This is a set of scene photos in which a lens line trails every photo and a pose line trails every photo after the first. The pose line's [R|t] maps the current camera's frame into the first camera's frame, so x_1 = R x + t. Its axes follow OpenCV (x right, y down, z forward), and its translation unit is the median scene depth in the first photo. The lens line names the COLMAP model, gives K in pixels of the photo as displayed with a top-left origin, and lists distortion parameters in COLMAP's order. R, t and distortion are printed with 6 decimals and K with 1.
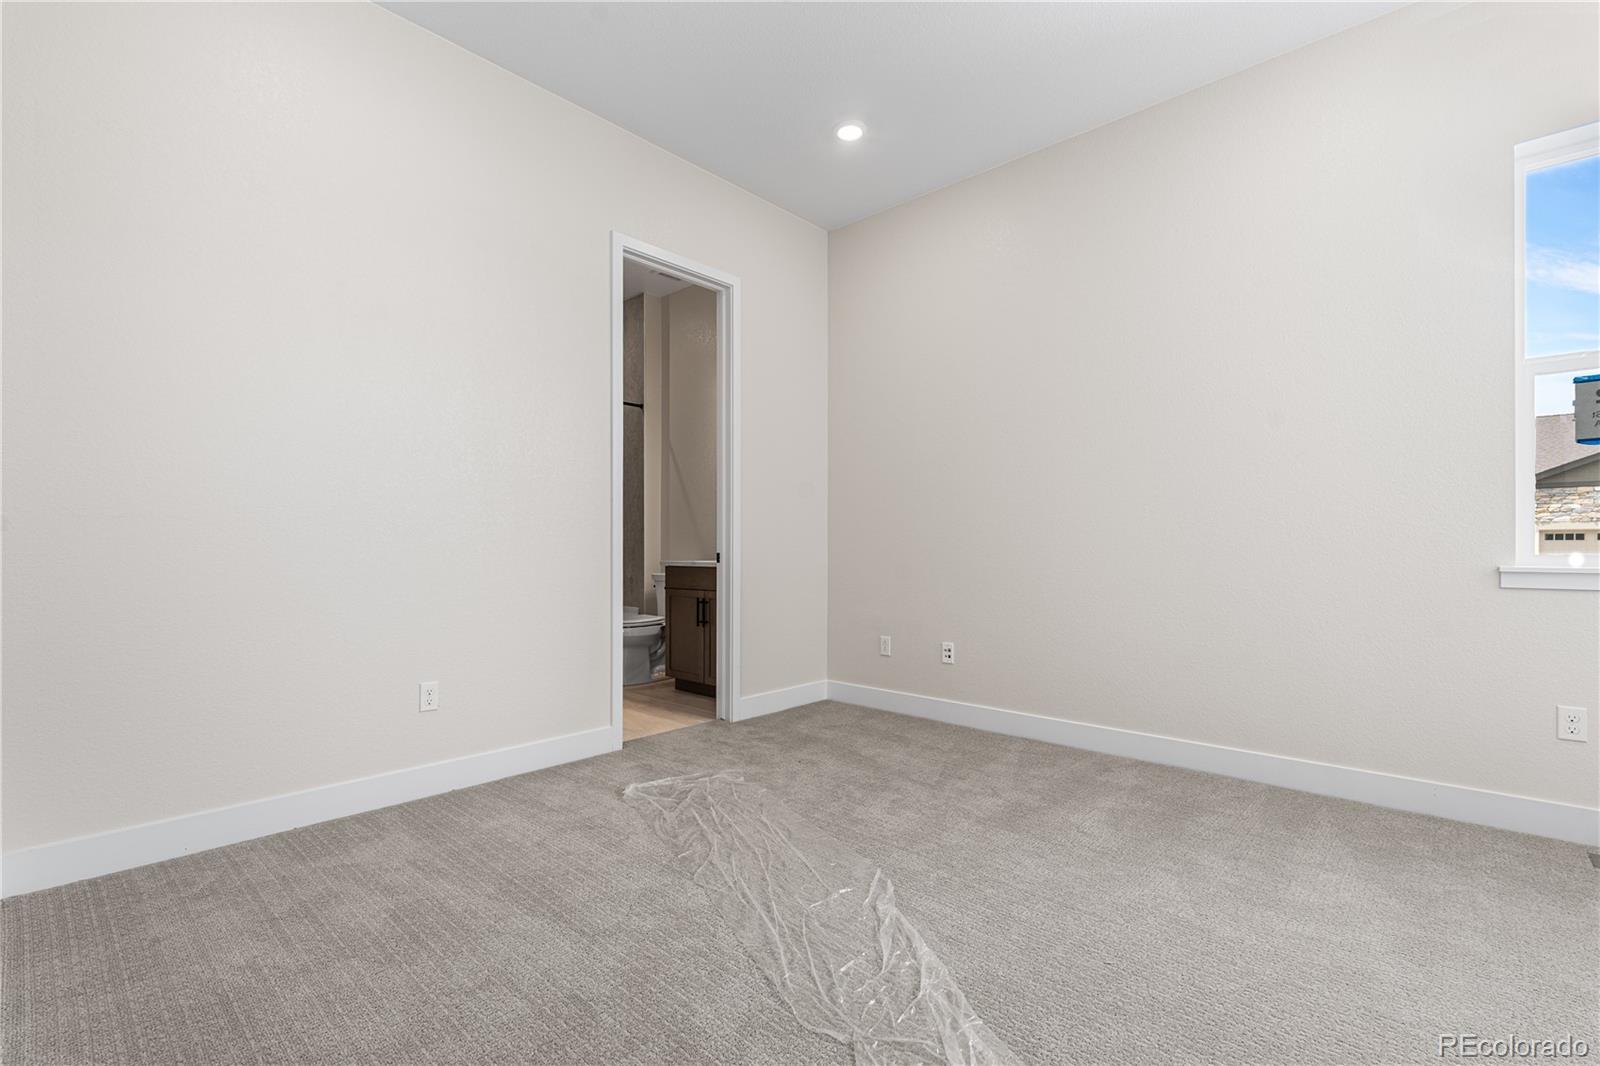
lens RADIAL K [[706.9, 0, 799.9], [0, 706.9, 530.5], [0, 0, 1]] dist [-0.001626, -0.000022]
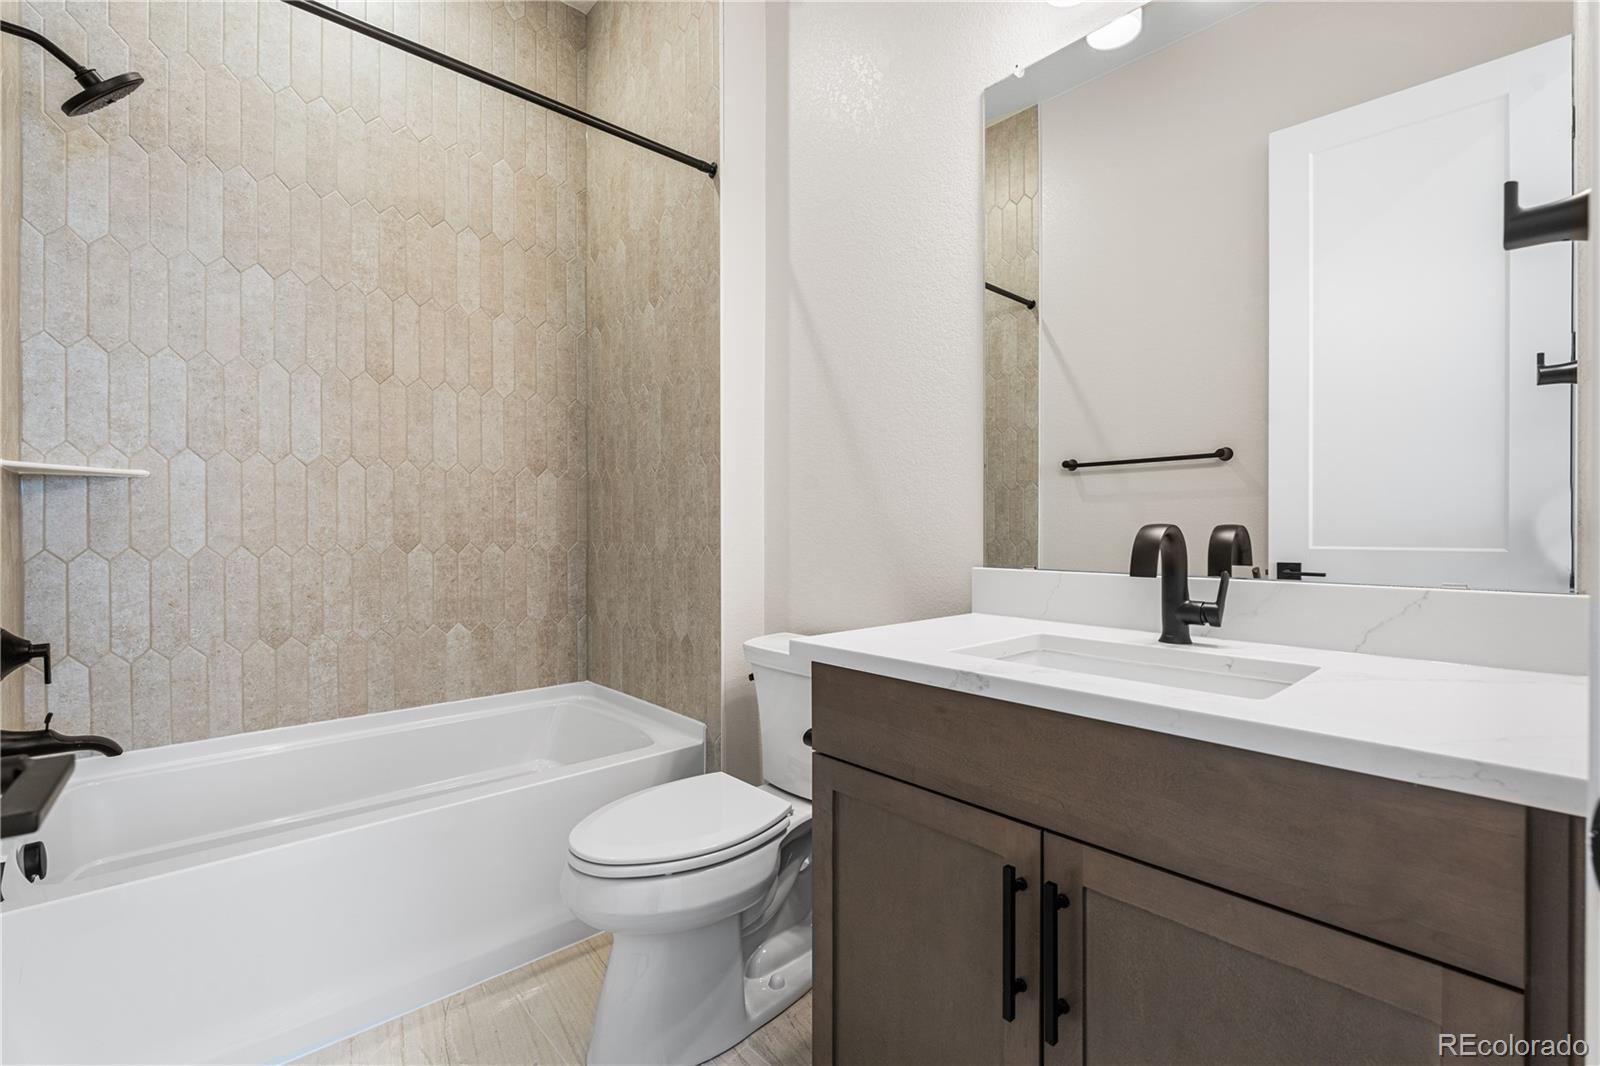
lens RADIAL K [[706.9, 0, 799.9], [0, 706.9, 530.5], [0, 0, 1]] dist [-0.001626, -0.000022]
pose [[0.994798, -0.000121, -0.101867, -0.144768], [0.001773, 0.999868, 0.016130, 0.003720], [0.101852, -0.016227, 0.994667, 0.652667]]
